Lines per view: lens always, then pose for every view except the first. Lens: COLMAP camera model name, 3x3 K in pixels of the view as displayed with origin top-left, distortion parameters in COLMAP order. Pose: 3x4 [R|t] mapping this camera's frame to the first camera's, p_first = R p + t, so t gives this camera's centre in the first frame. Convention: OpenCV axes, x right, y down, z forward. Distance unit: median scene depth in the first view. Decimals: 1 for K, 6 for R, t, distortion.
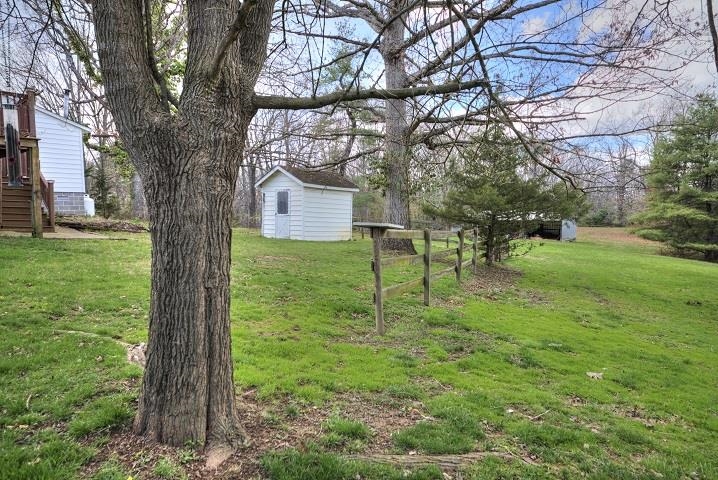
lens RADIAL K [[459.3, 0, 358.7], [0, 459.3, 240.9], [0, 0, 1]] dist [0.075307, -0.048132]
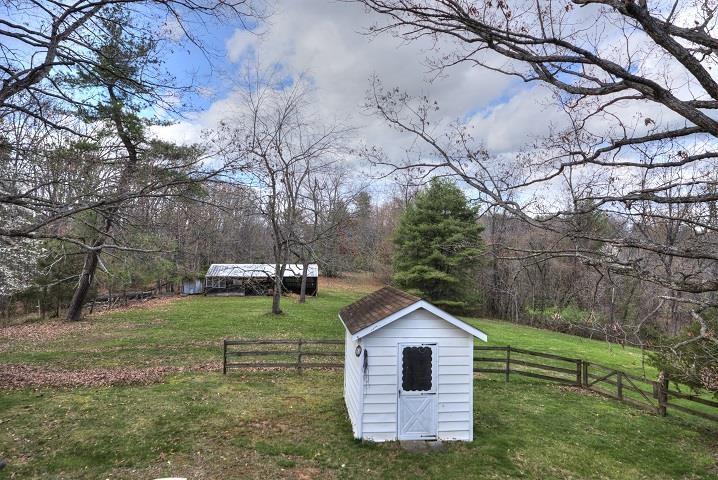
lens RADIAL K [[459.3, 0, 357.1], [0, 459.3, 236.4], [0, 0, 1]] dist [0.075307, -0.048132]
pose [[0.698652, 0.017578, 0.715246, -1.386062], [0.031606, 0.997964, -0.055399, -0.483376], [-0.714764, 0.061311, 0.696674, 1.595937]]
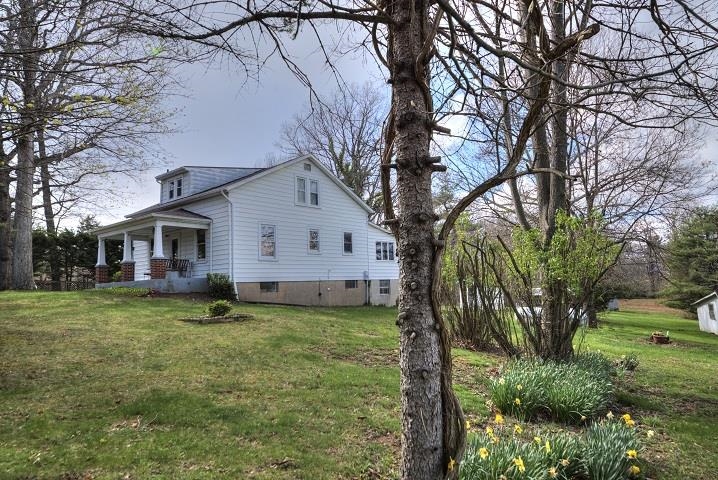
lens RADIAL K [[459.3, 0, 354.9], [0, 459.3, 241.7], [0, 0, 1]] dist [0.075307, -0.048132]
pose [[0.998184, -0.029134, -0.052720, -1.465836], [0.020273, 0.986678, -0.161417, 0.052027], [0.056720, 0.160056, 0.985477, -2.702512]]
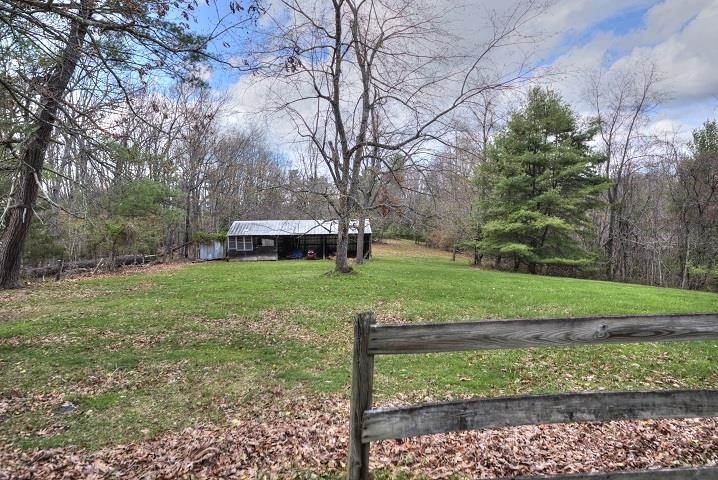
lens RADIAL K [[459.3, 0, 359.9], [0, 459.3, 241.9], [0, 0, 1]] dist [0.075307, -0.048132]
pose [[0.724035, -0.043563, 0.688386, -0.602520], [0.054512, 0.998496, 0.005853, -0.235007], [-0.687606, 0.033288, 0.725321, 3.084417]]
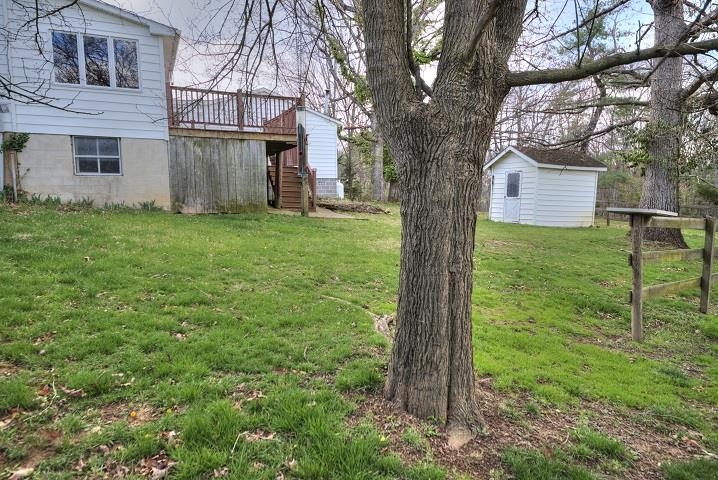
lens RADIAL K [[459.3, 0, 359.4], [0, 459.3, 240.6], [0, 0, 1]] dist [0.075307, -0.048132]
pose [[0.889683, 0.048582, -0.453986, -0.017975], [-0.031786, 0.998501, 0.044561, -0.002200], [0.455470, -0.025215, 0.889894, 0.003208]]
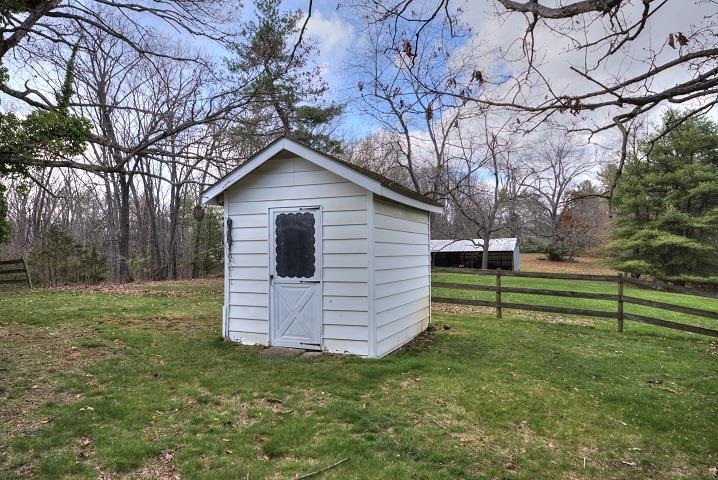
lens RADIAL K [[459.3, 0, 357.5], [0, 459.3, 238.0], [0, 0, 1]] dist [0.075307, -0.048132]
pose [[0.963870, -0.021868, 0.265473, -0.500506], [0.040740, 0.997001, -0.065791, -0.149506], [-0.263238, 0.074229, 0.961871, 1.534548]]
